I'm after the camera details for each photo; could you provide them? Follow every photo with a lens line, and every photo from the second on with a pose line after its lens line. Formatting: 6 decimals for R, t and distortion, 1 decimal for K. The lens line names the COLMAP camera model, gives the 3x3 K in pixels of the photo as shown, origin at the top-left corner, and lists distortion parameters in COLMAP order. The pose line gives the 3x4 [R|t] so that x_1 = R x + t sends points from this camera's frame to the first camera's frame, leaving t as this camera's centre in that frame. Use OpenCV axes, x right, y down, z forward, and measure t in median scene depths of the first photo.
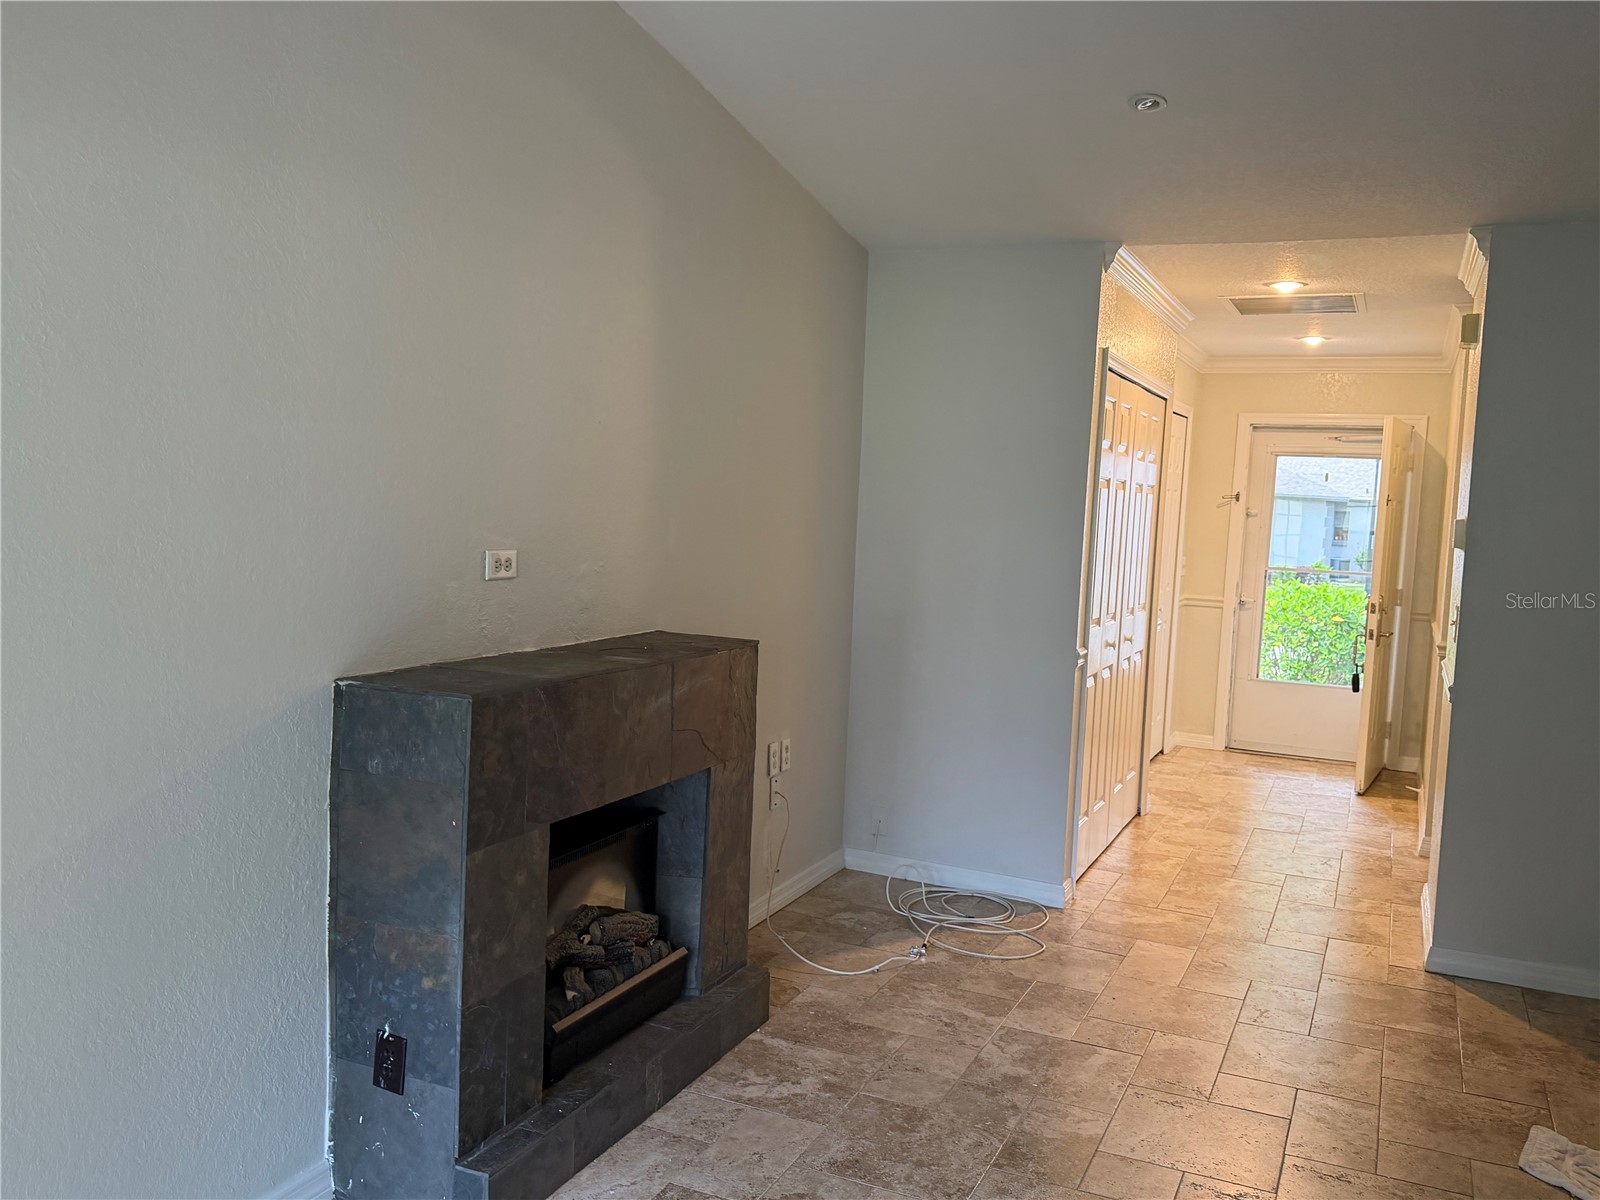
lens RADIAL K [[1287.5, 0, 793.9], [0, 1287.5, 587.8], [0, 0, 1]] dist [0.003729, -0.024229]
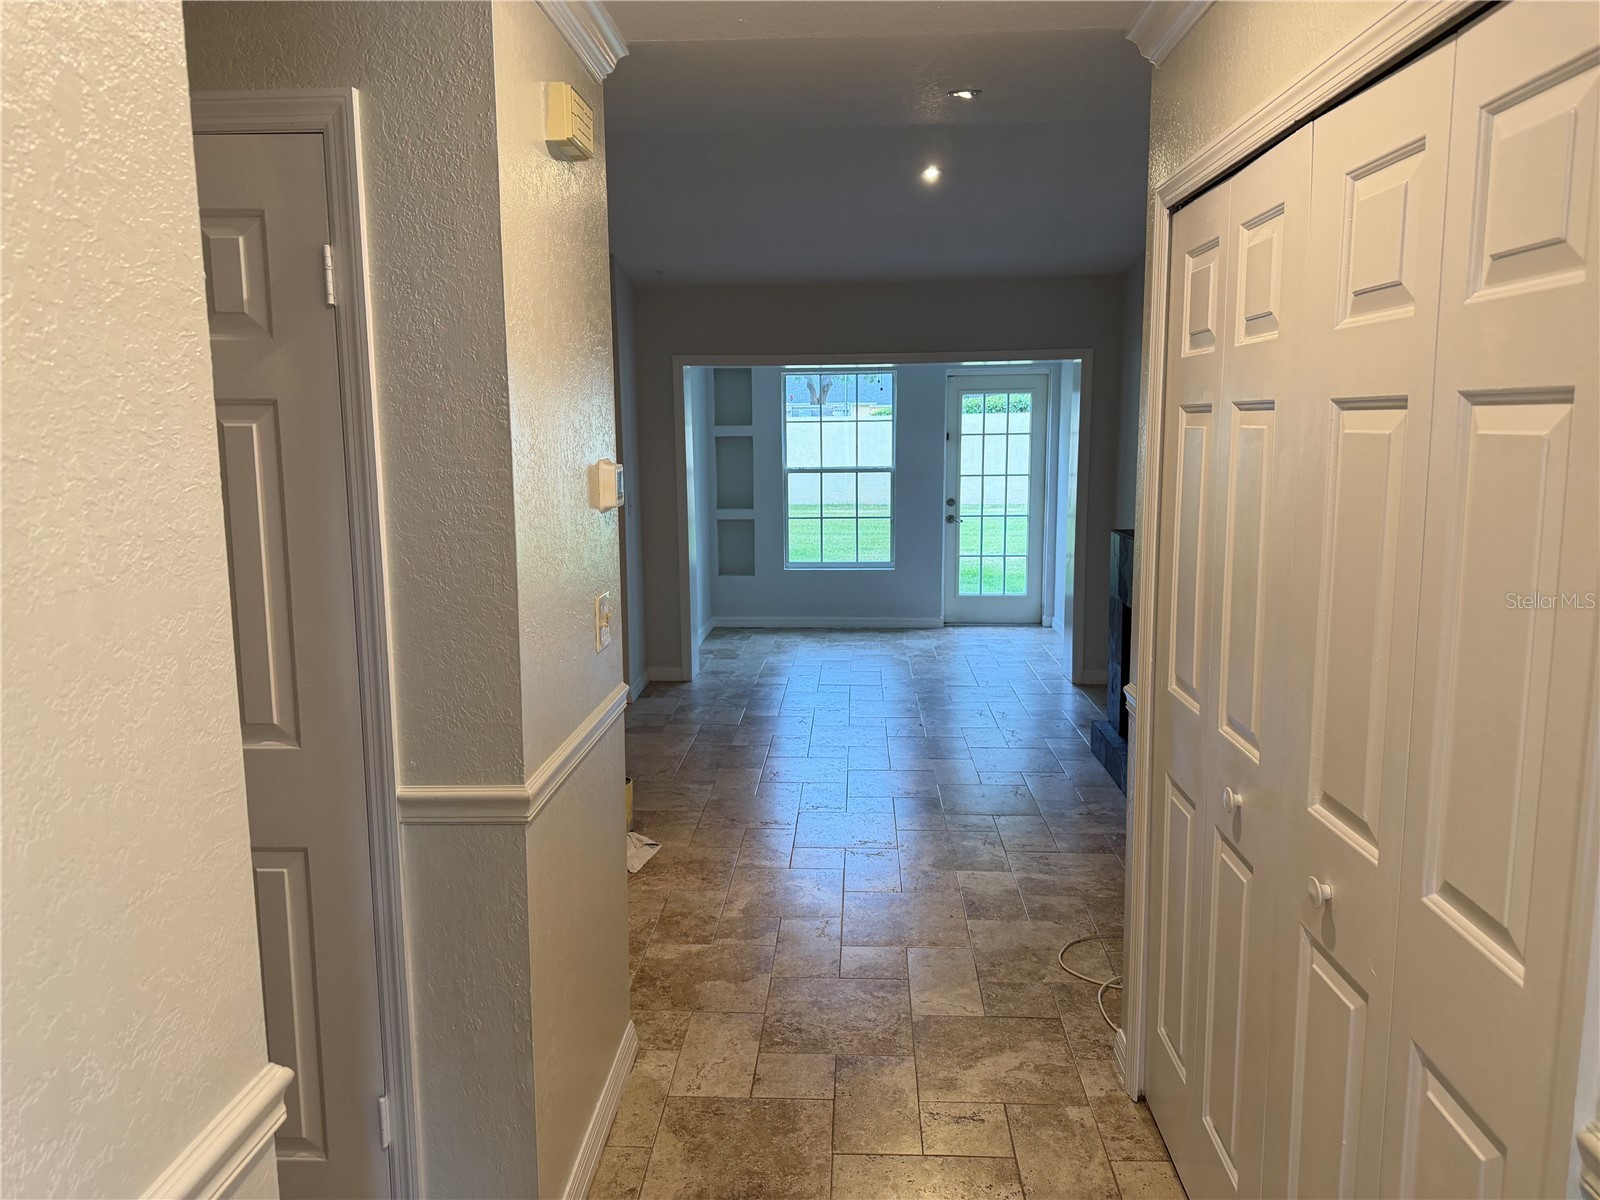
lens RADIAL K [[1117.6, 0, 803.1], [0, 1117.6, 601.3], [0, 0, 1]] dist [0.010361, 0.000070]
pose [[-0.923612, 0.031764, -0.382010, 0.889450], [-0.050128, 0.977995, 0.202518, -0.147825], [0.380037, 0.206197, -0.901696, 2.180101]]
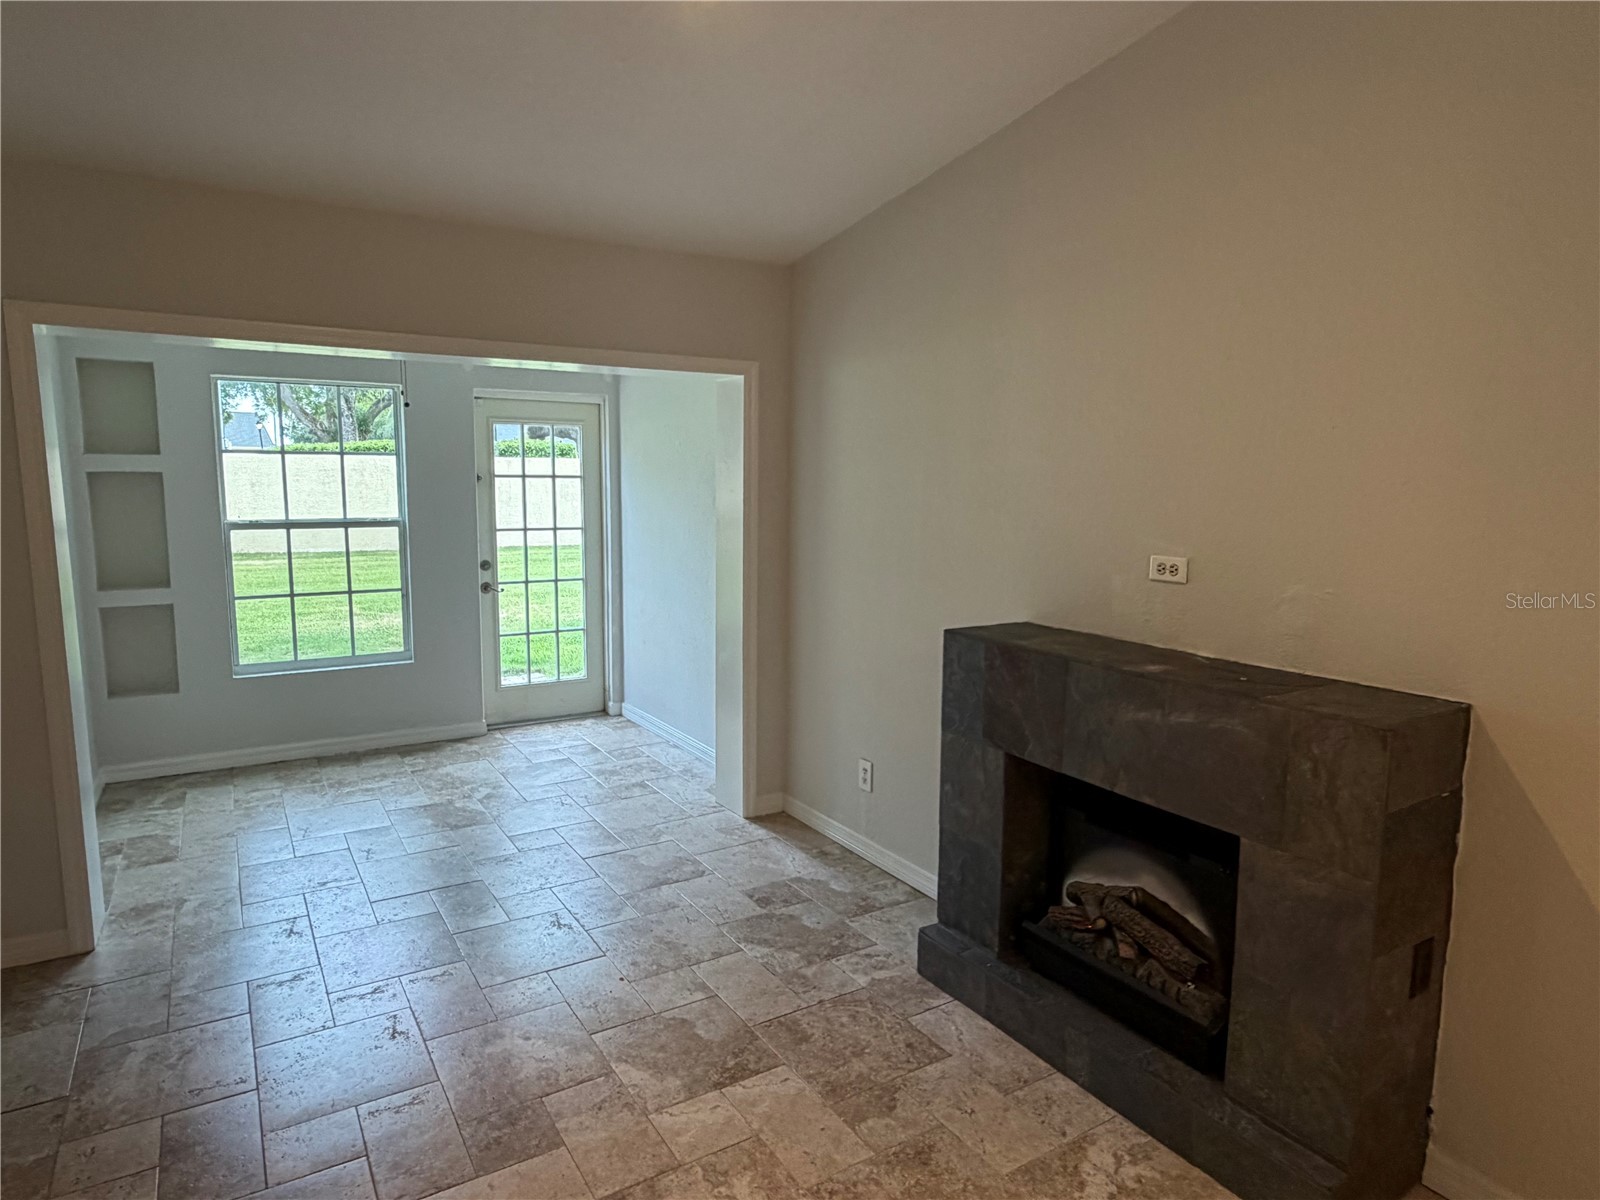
lens RADIAL K [[954.7, 0, 797.0], [0, 954.7, 598.0], [0, 0, 1]] dist [0.009480, 0.001899]
pose [[-0.545432, 0.065751, -0.835572, 0.642280], [-0.090579, 0.986456, 0.136751, -0.076470], [0.833246, 0.150274, -0.532089, 1.144065]]
